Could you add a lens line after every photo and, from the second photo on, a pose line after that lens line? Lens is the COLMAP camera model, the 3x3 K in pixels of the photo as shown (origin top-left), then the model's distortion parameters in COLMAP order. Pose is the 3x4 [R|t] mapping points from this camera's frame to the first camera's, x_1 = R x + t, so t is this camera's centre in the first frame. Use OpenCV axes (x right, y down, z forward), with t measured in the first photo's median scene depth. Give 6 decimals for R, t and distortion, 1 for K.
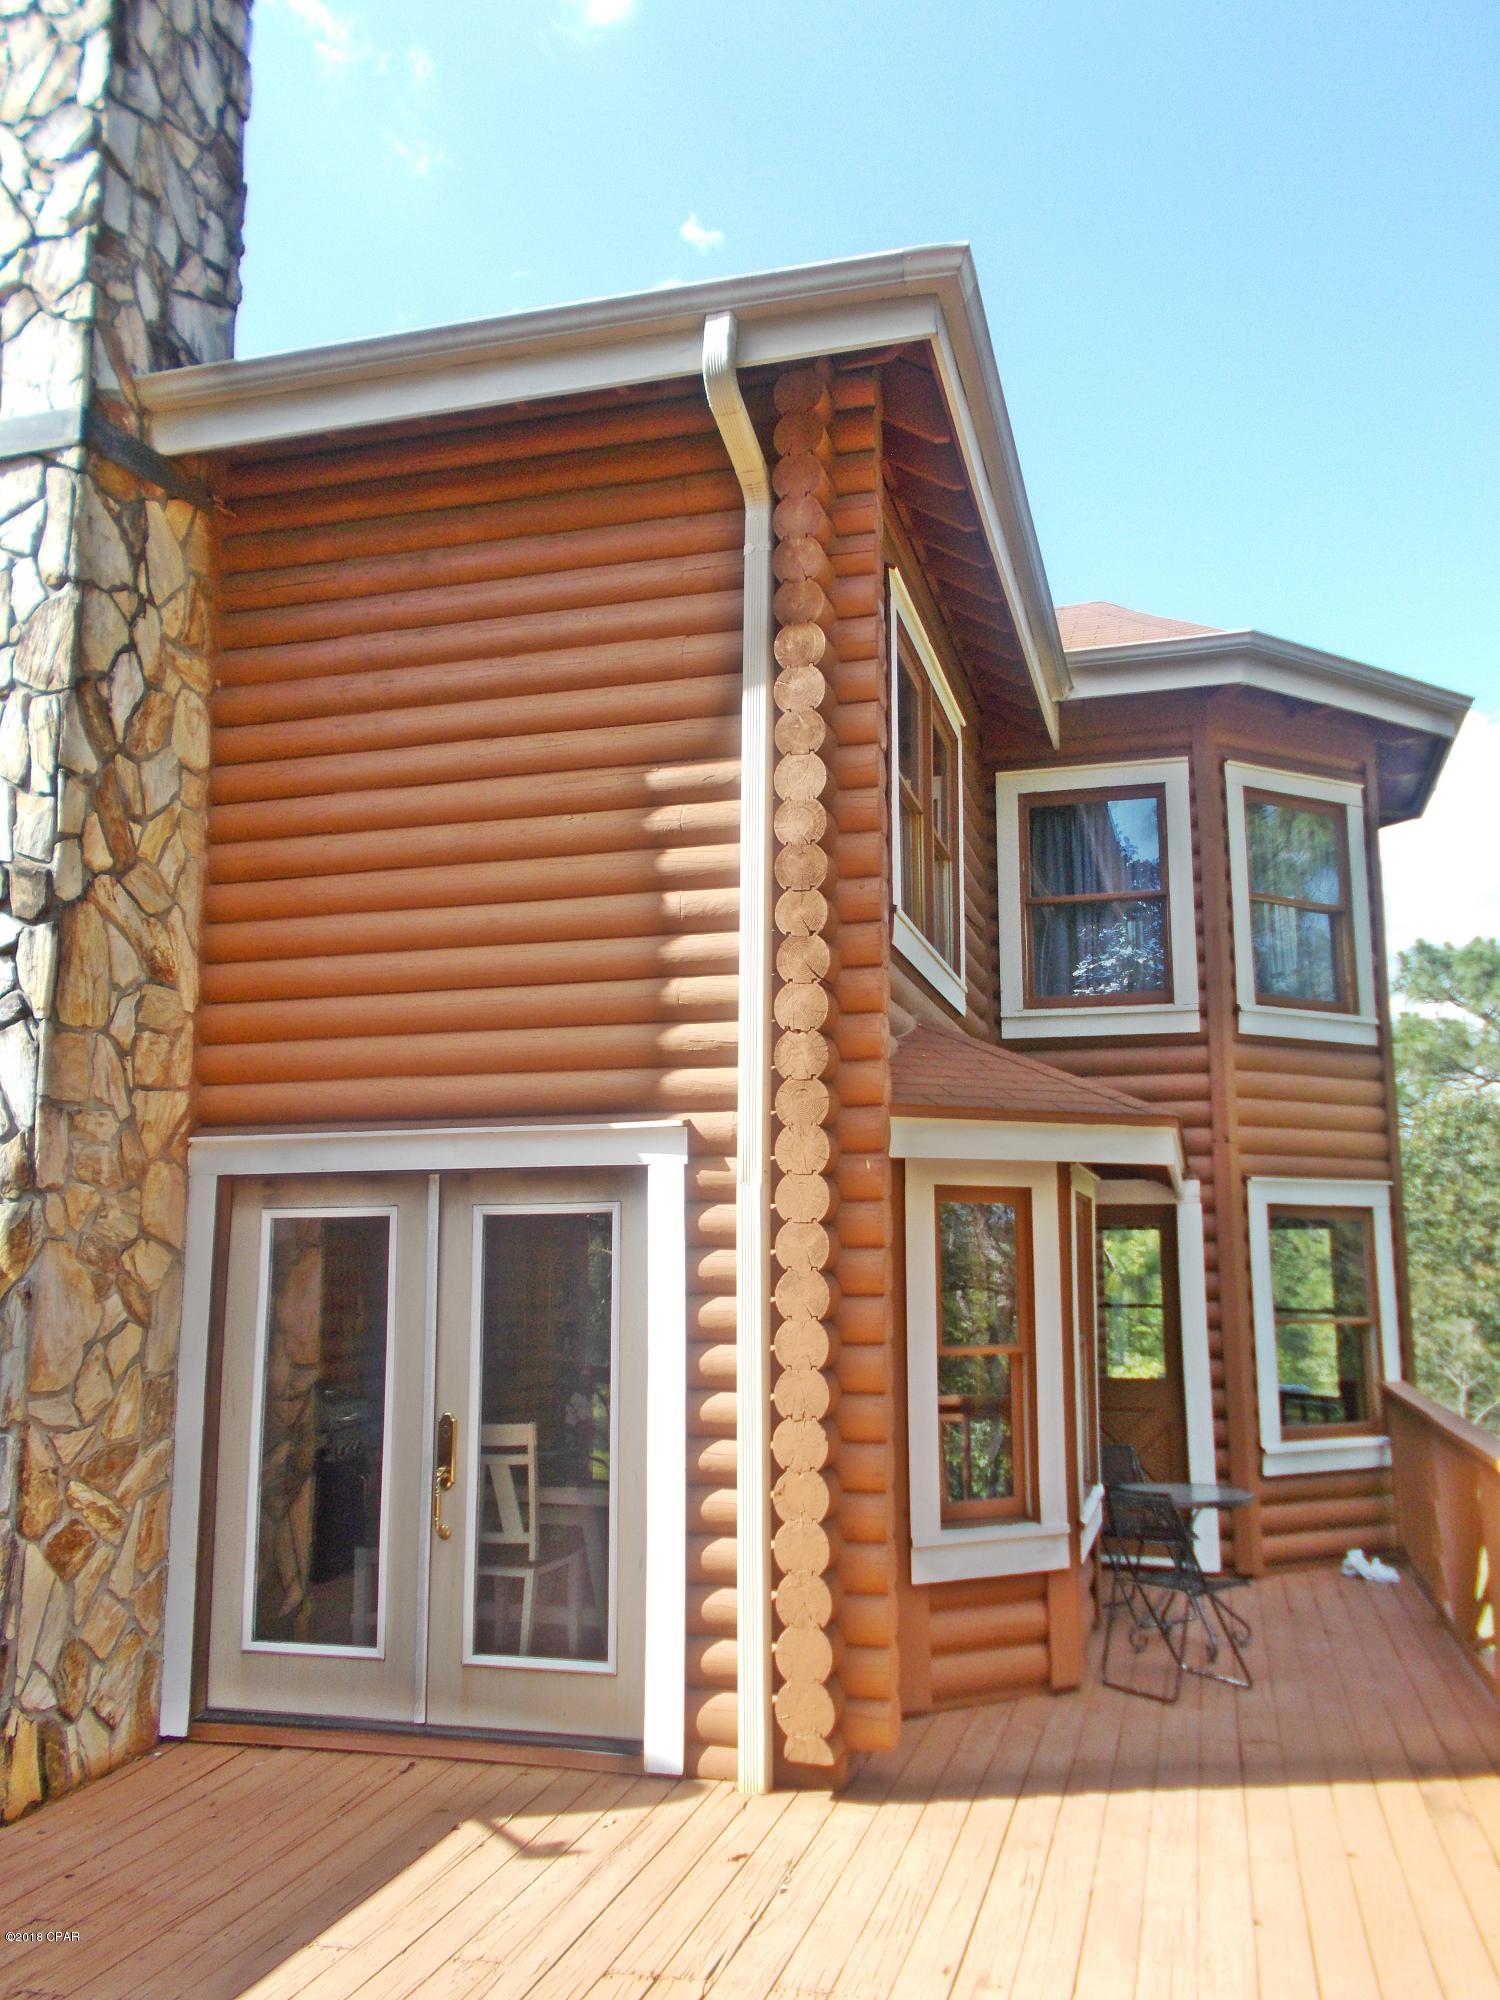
lens RADIAL K [[1568.5, 0, 752.4], [0, 1568.5, 997.4], [0, 0, 1]] dist [0.040177, -0.020991]
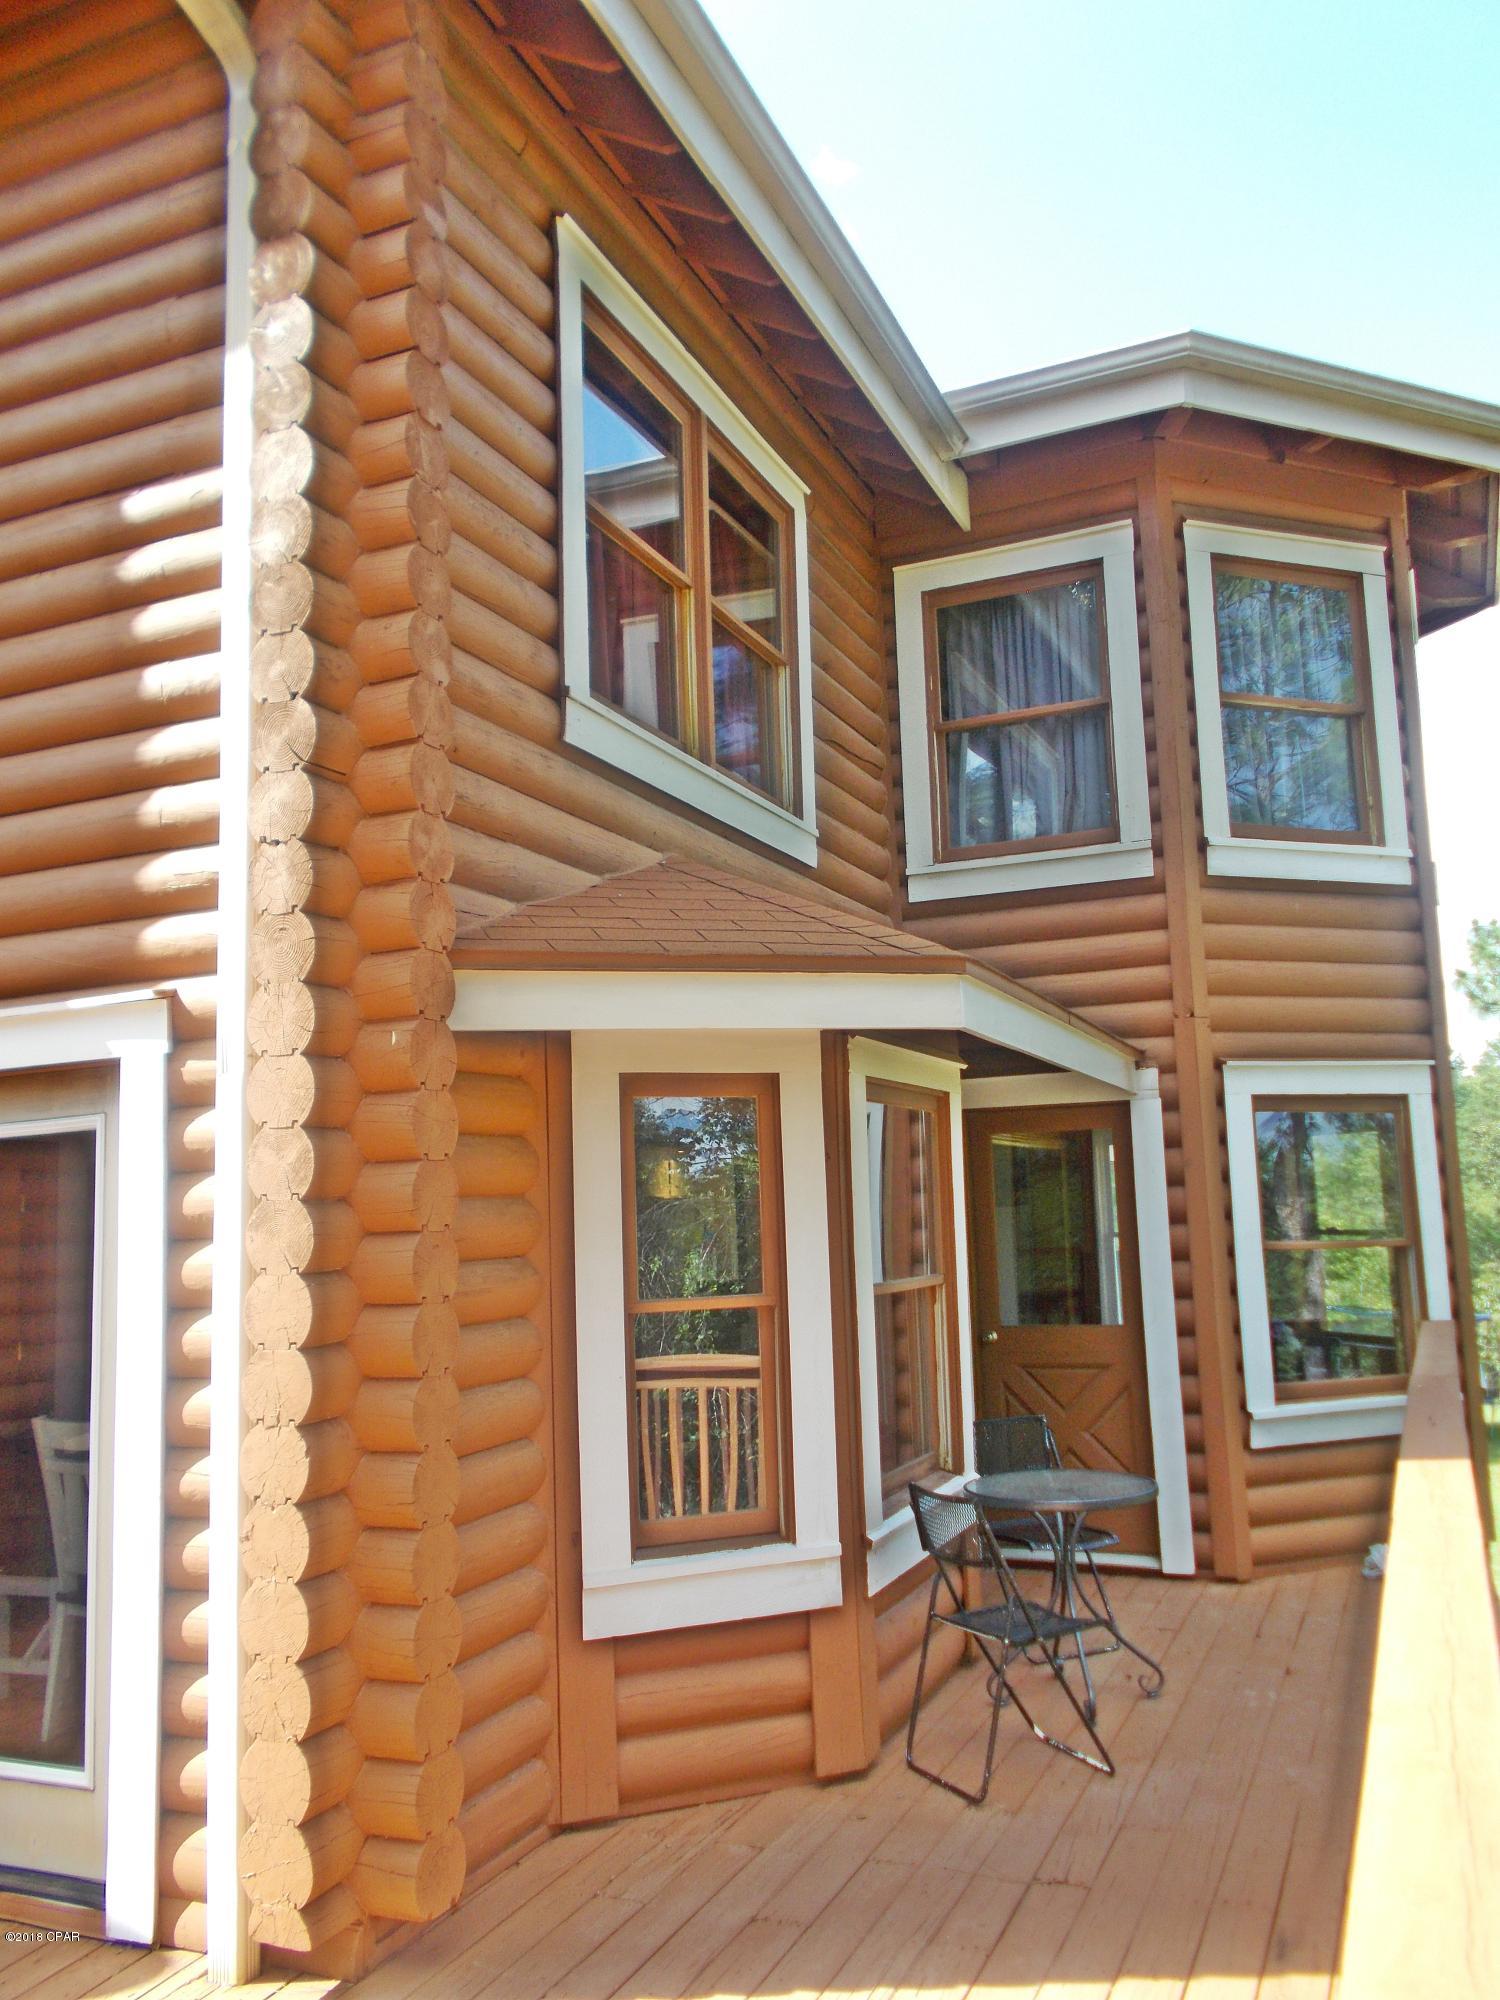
lens RADIAL K [[1568.5, 0, 747.3], [0, 1568.5, 1002.2], [0, 0, 1]] dist [0.040177, -0.020991]
pose [[0.990799, -0.051554, -0.125134, 0.230140], [0.056371, 0.997787, 0.035264, 0.057181], [0.123040, -0.041993, 0.991513, 0.270574]]
